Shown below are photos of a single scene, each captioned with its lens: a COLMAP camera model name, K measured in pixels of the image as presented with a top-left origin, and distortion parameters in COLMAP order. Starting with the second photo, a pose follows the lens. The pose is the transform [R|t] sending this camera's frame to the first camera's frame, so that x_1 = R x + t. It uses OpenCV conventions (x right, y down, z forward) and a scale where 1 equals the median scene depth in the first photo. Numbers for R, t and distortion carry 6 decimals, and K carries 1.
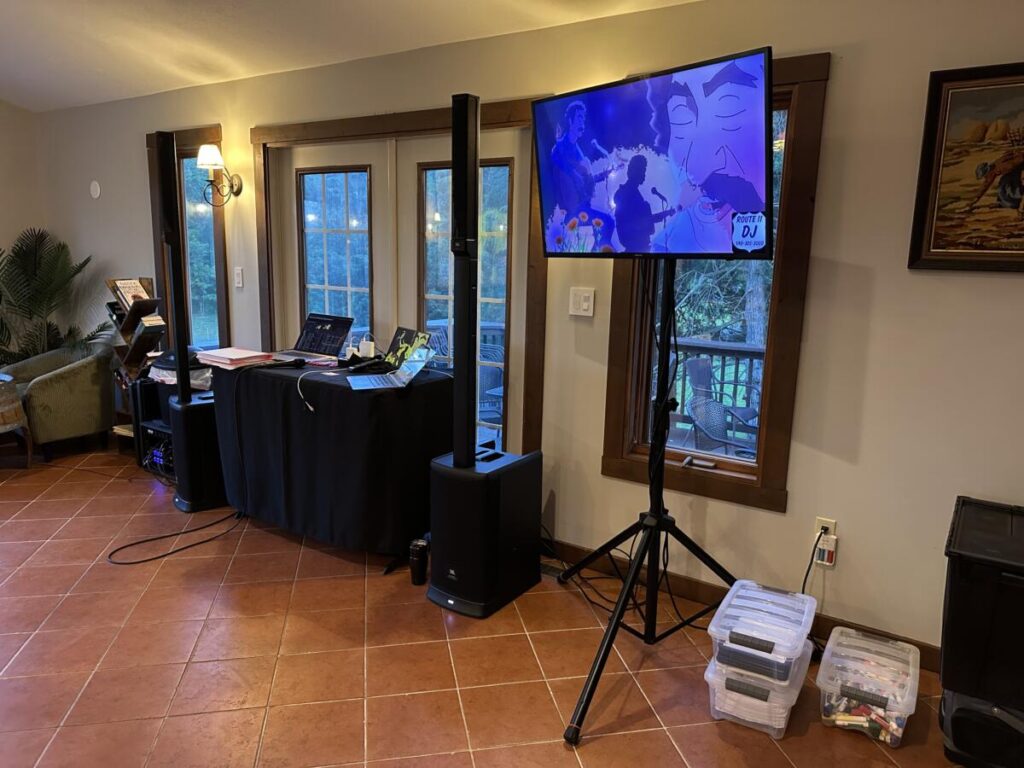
lens RADIAL K [[693.5, 0, 507.2], [0, 693.5, 380.2], [0, 0, 1]] dist [0.067031, -0.040303]
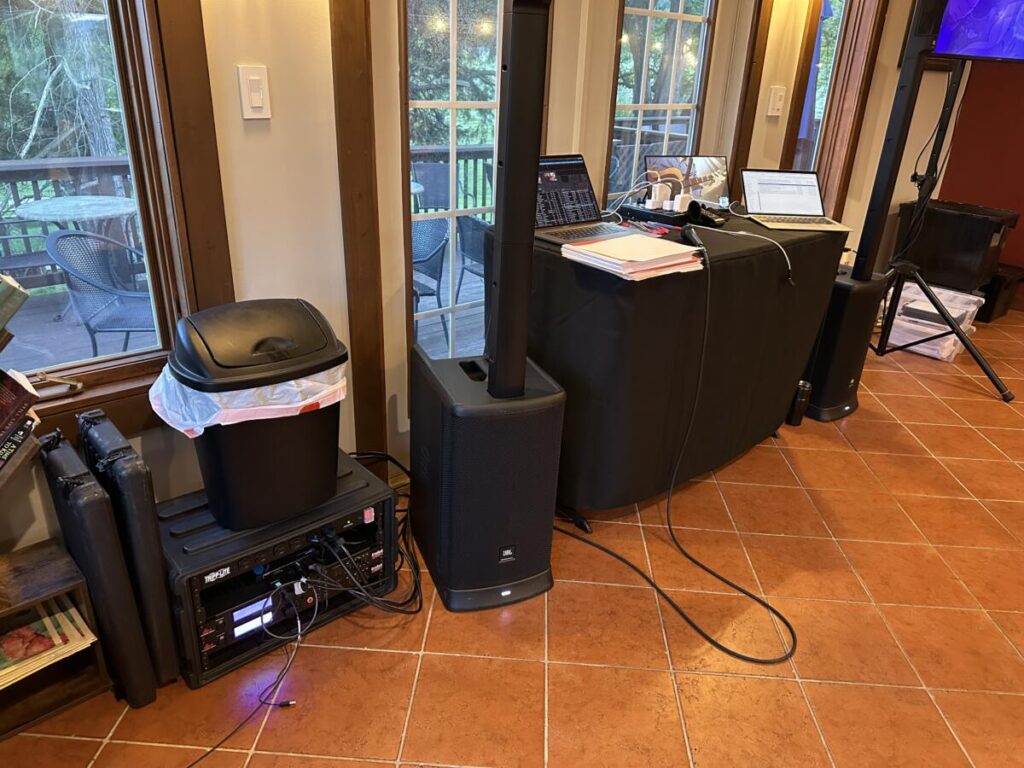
lens RADIAL K [[693.5, 0, 507.2], [0, 693.5, 380.2], [0, 0, 1]] dist [0.067031, -0.040303]
pose [[0.253795, -0.395178, 0.882849, -1.034064], [0.139521, 0.918145, 0.370869, -0.172435], [-0.957143, 0.029051, 0.288157, 1.073911]]
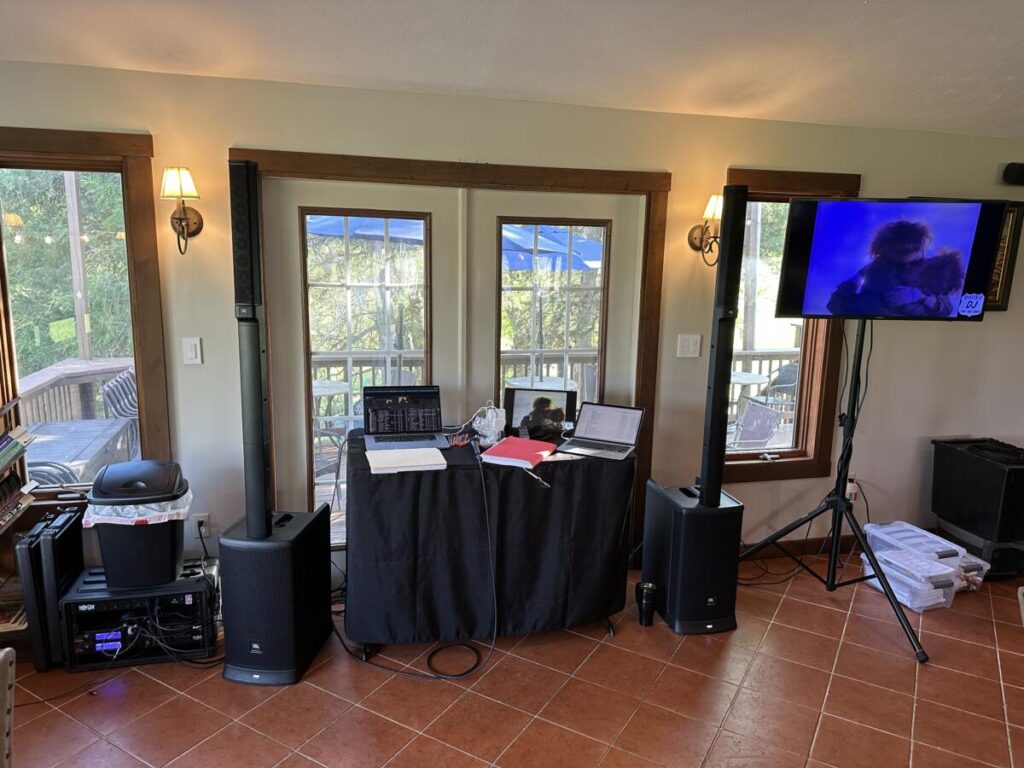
lens RADIAL K [[693.5, 0, 507.2], [0, 693.5, 380.2], [0, 0, 1]] dist [0.067031, -0.040303]
pose [[0.683406, -0.141256, 0.716242, -0.946715], [0.128917, 0.989035, 0.072048, -0.177048], [-0.718566, 0.043098, 0.694122, 0.386407]]
